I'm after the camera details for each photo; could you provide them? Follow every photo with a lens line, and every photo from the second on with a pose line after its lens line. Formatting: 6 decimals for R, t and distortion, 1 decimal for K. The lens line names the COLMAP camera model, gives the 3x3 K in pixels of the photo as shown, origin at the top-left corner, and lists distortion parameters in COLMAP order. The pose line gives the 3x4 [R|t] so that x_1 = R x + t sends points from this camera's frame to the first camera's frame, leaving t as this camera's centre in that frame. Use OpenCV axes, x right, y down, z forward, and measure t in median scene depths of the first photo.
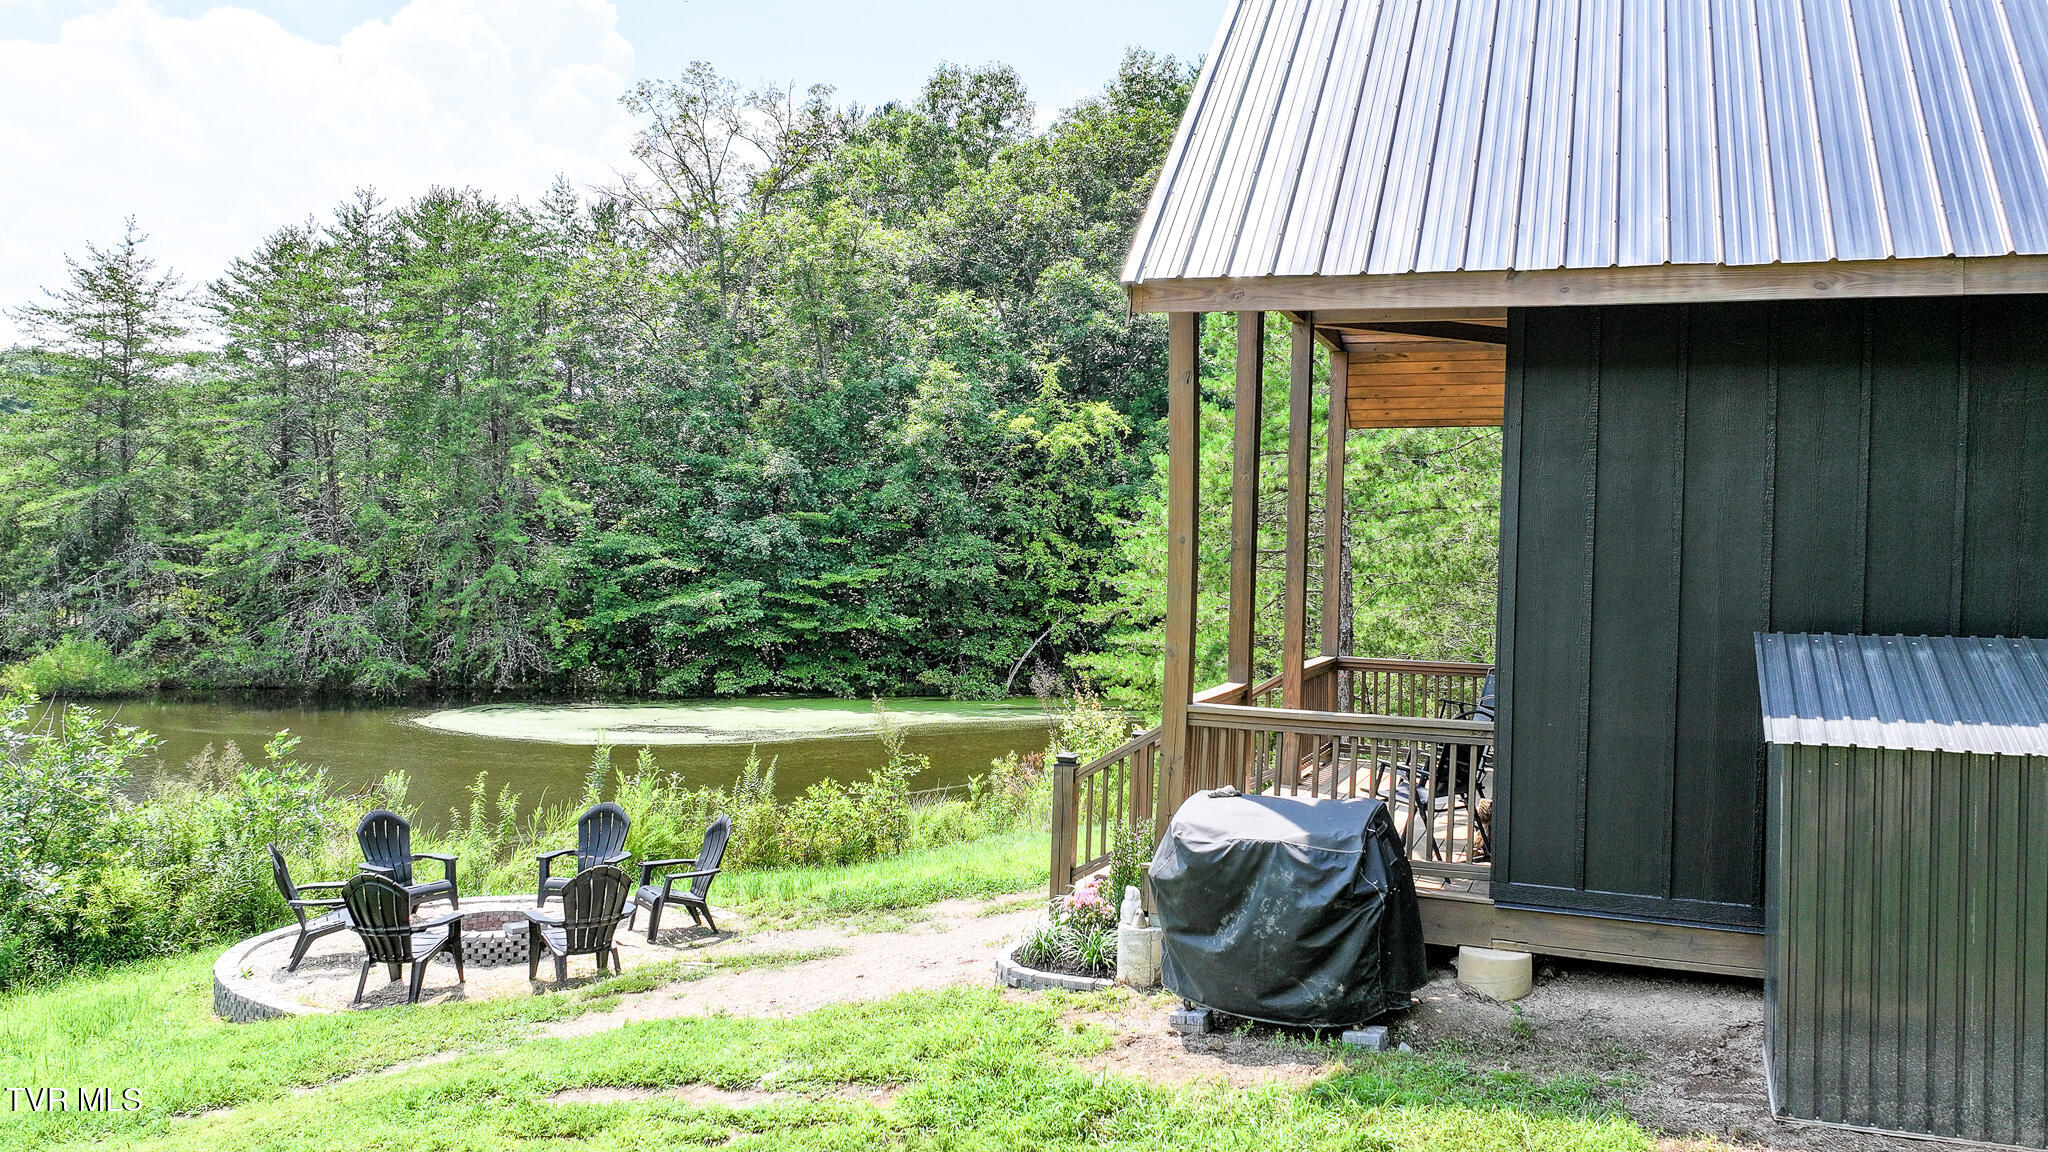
lens RADIAL K [[1583.0, 0, 1024.0], [0, 1583.0, 576.0], [0, 0, 1]] dist [0.007323, -0.013558]
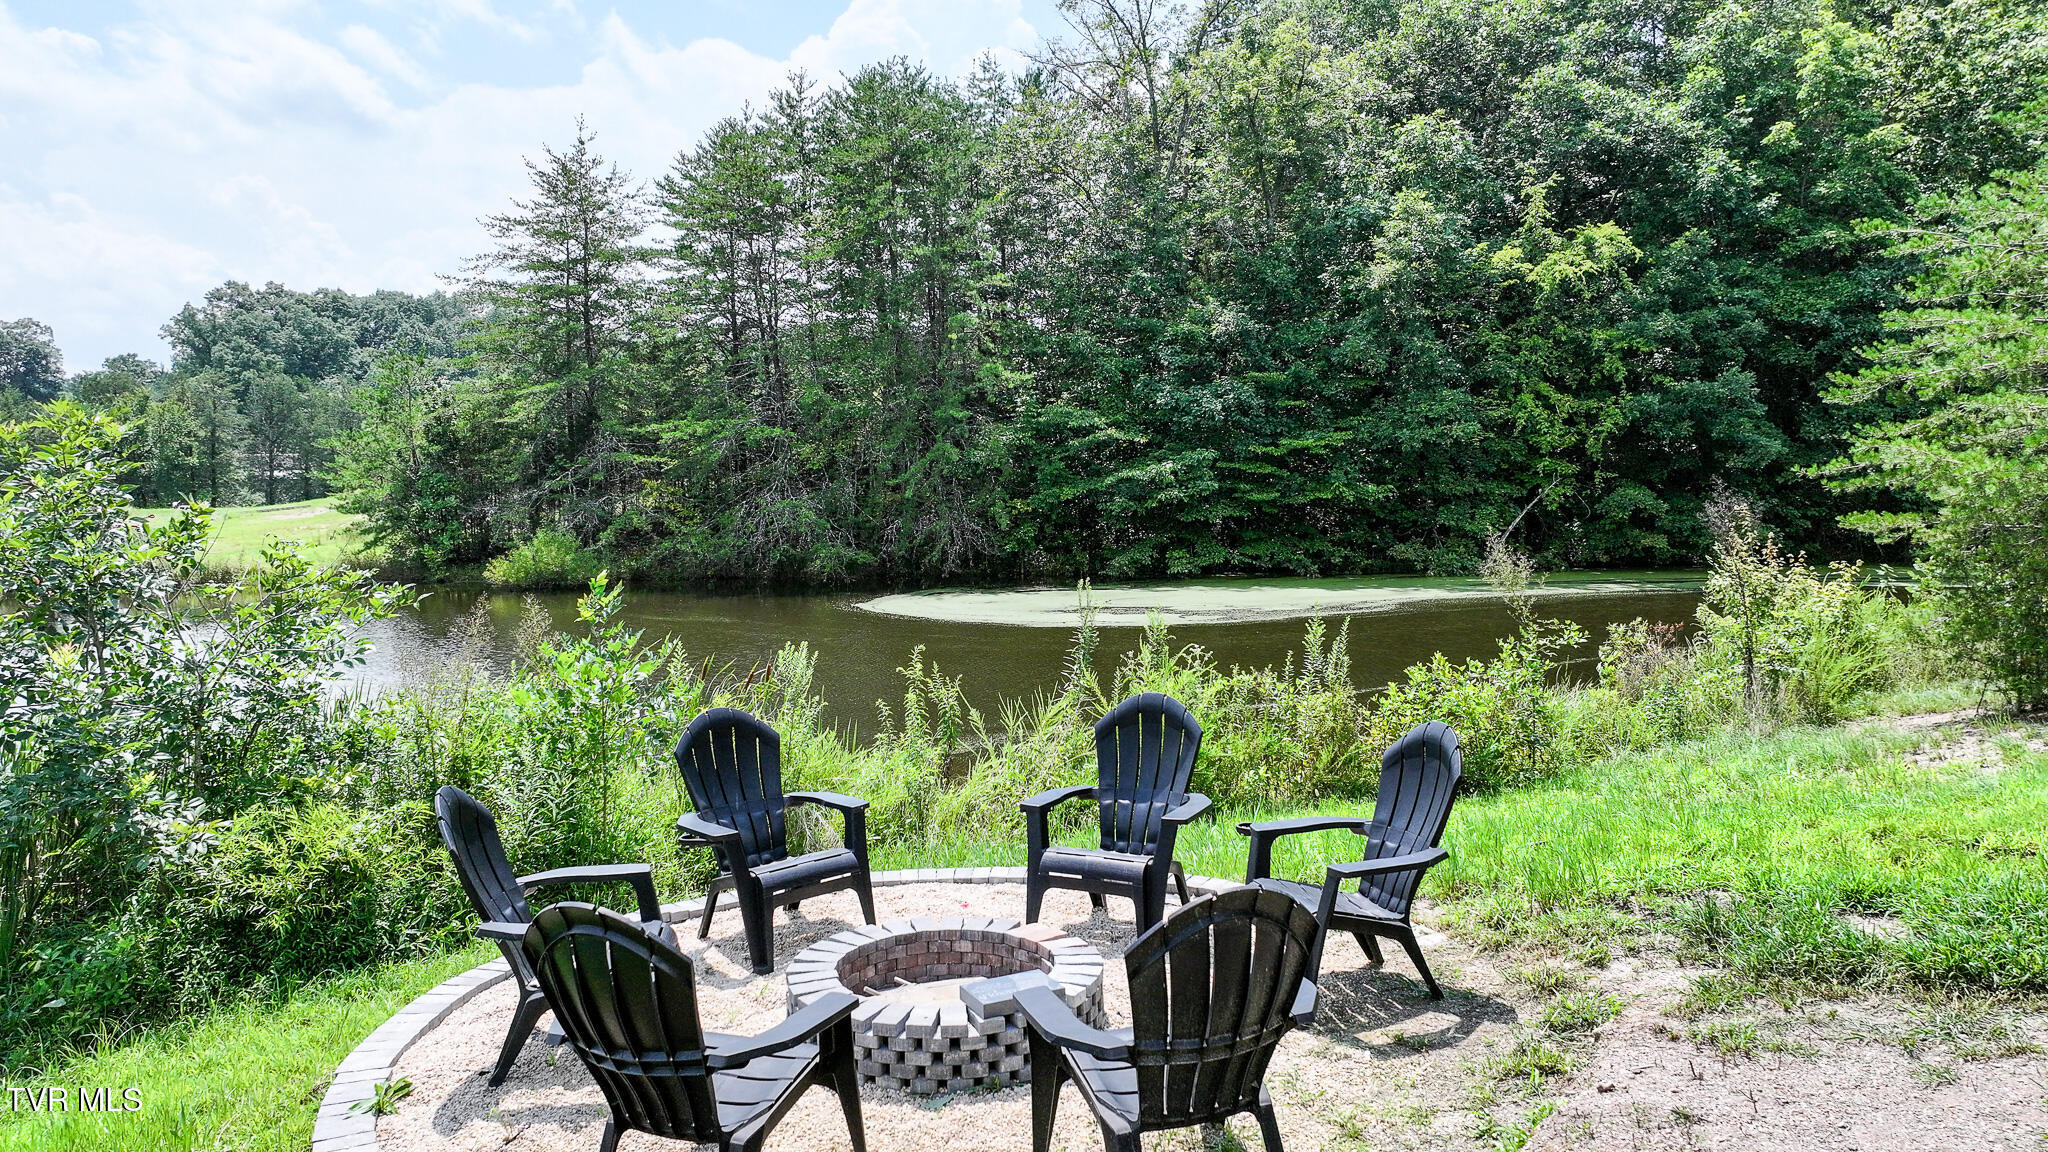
lens RADIAL K [[1430.8, 0, 1024.0], [0, 1430.8, 576.0], [0, 0, 1]] dist [0.001634, 0.002955]
pose [[0.964305, -0.022714, -0.263818, -0.054688], [0.039152, 0.997594, 0.057219, 0.023822], [0.261883, -0.065506, 0.962874, 0.168145]]
